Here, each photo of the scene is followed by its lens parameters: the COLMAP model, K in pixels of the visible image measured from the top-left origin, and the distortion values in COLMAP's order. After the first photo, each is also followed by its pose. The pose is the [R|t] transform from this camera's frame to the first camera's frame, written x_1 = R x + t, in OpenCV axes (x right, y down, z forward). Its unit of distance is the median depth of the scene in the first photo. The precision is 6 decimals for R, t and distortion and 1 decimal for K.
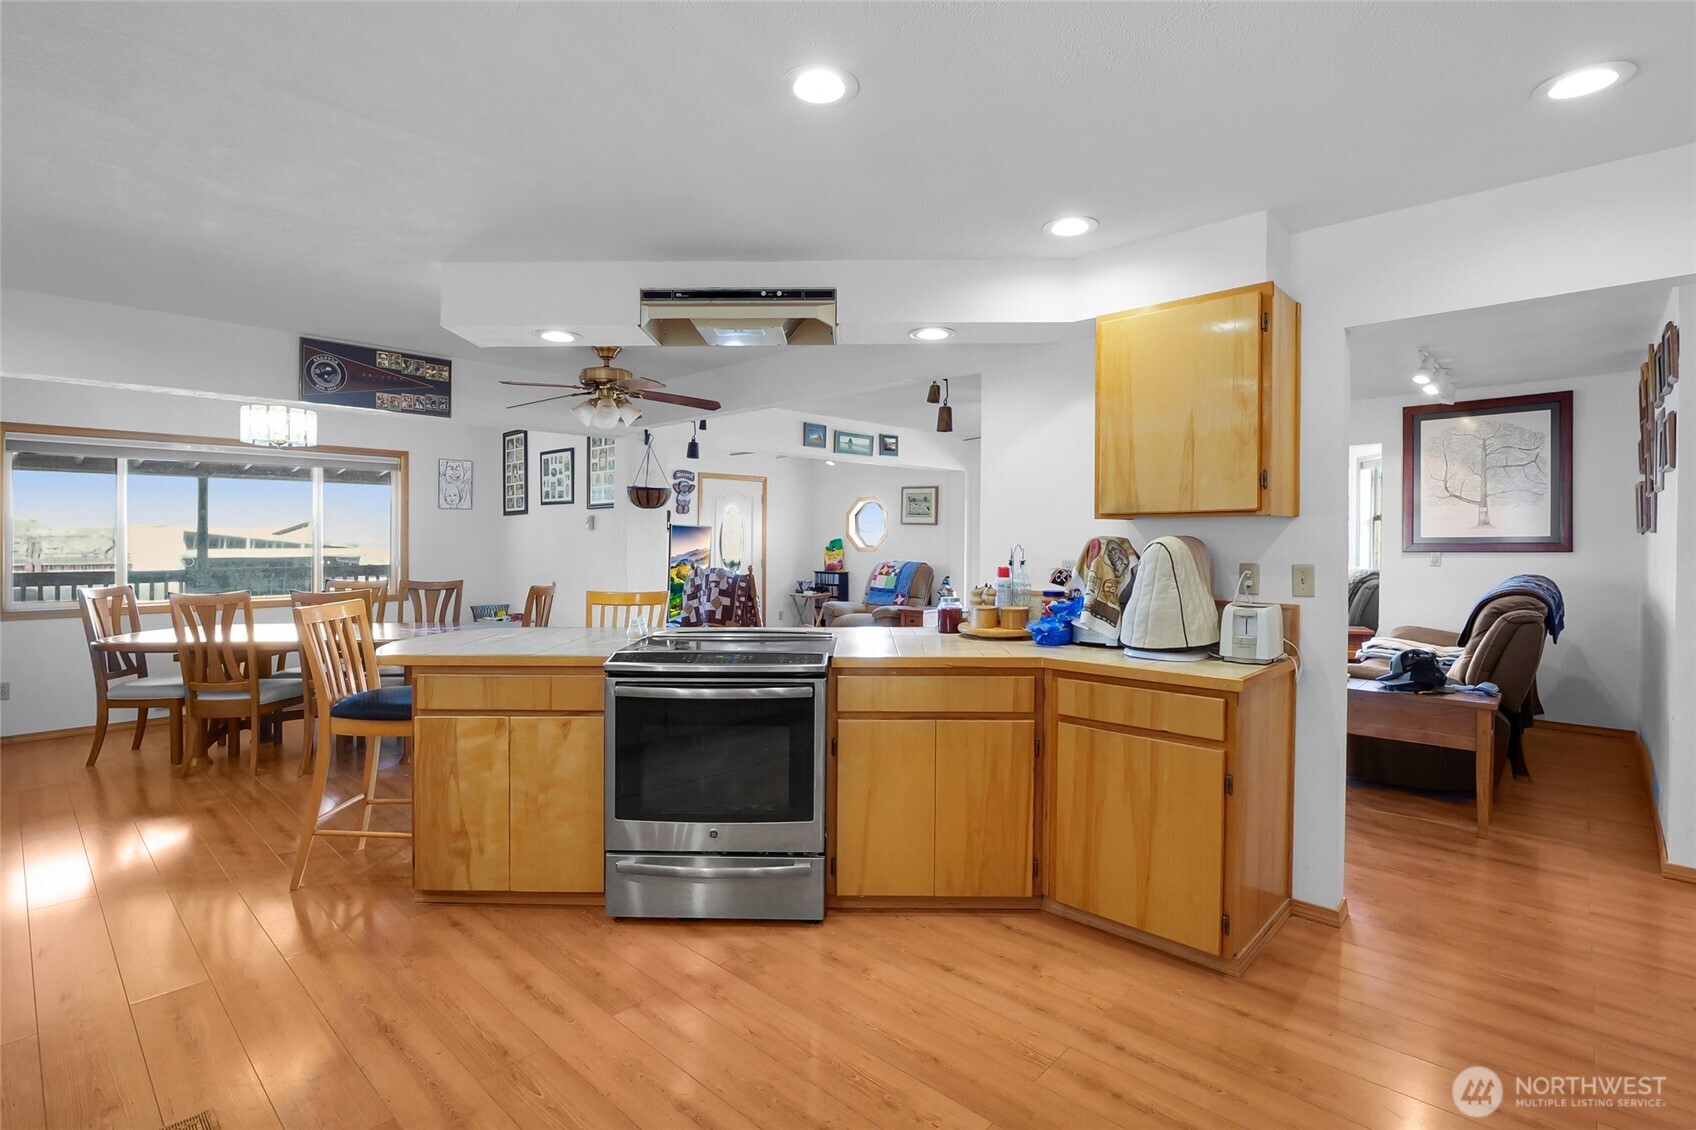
lens RADIAL K [[795.5, 0, 838.6], [0, 795.5, 552.2], [0, 0, 1]] dist [0.000082, -0.000304]
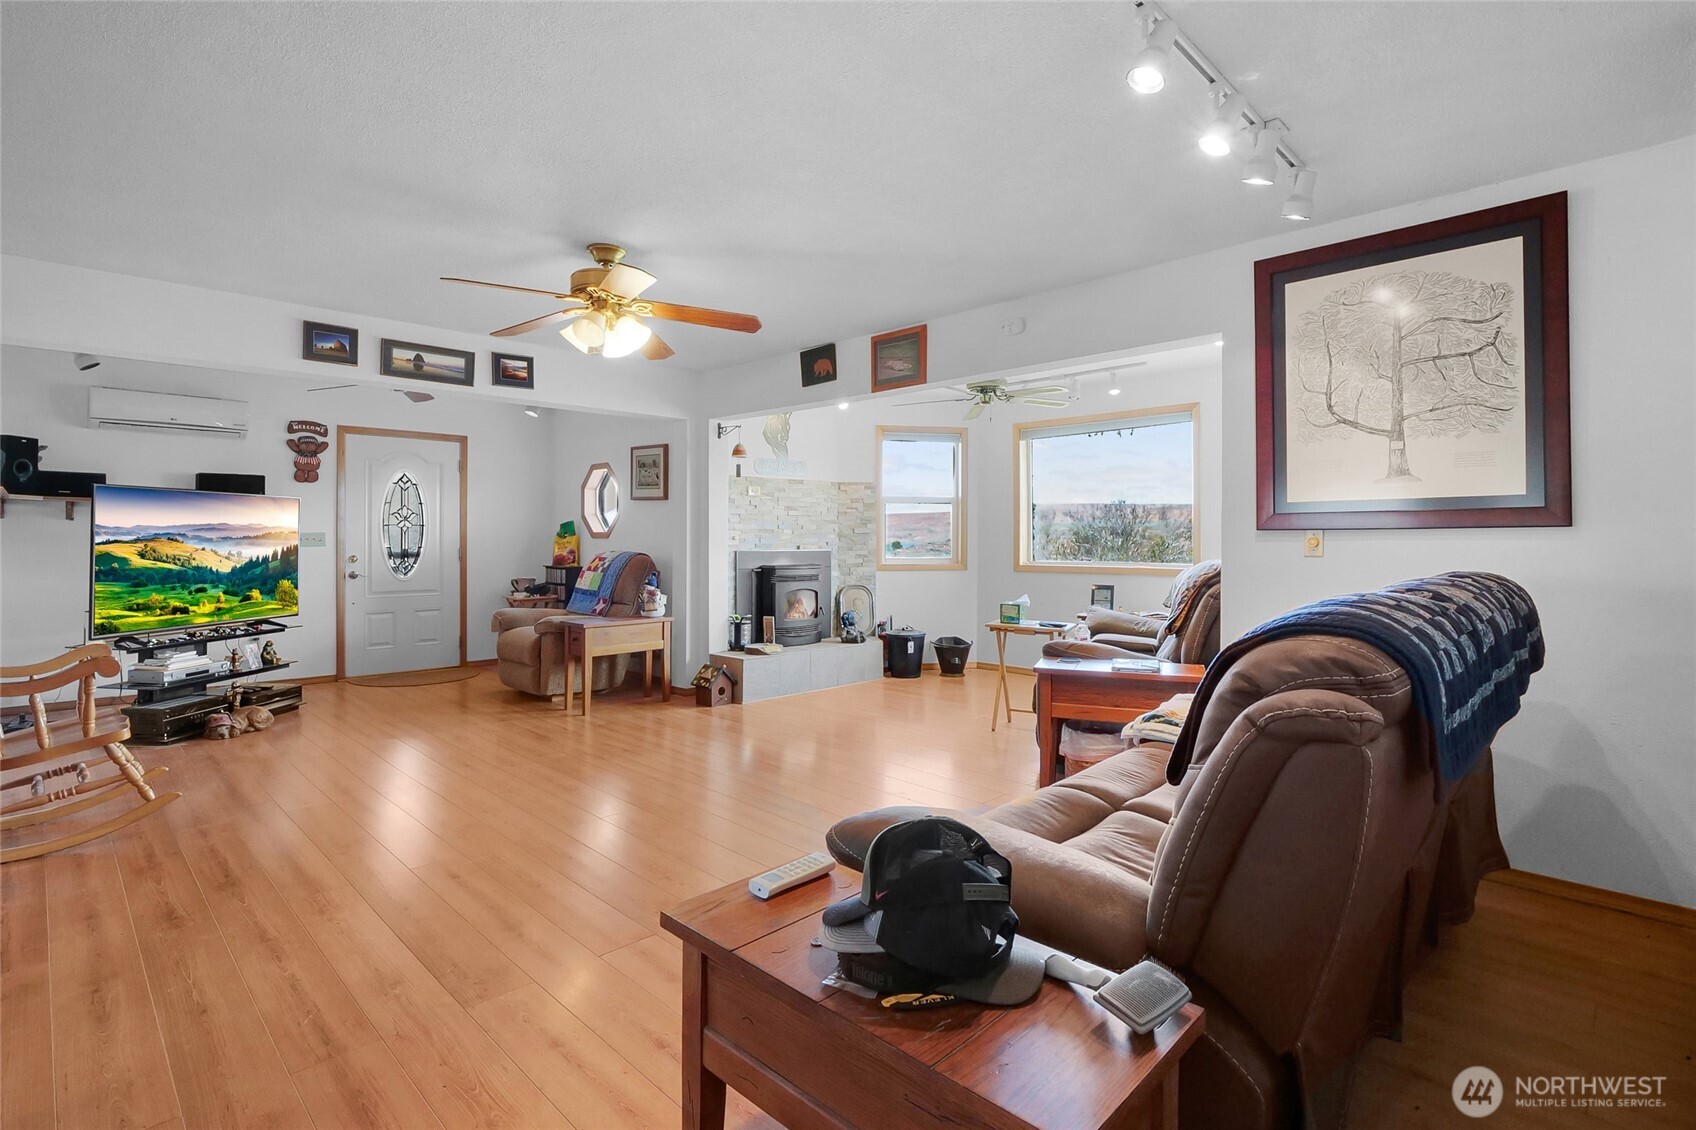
lens RADIAL K [[787.9, 0, 848.1], [0, 787.9, 534.6], [0, 0, 1]] dist [-0.003477, -0.000939]
pose [[0.999221, 0.004268, -0.039241, 0.402631], [-0.005115, 0.999756, -0.021506, 0.013966], [0.039139, 0.021690, 0.998998, 0.406508]]
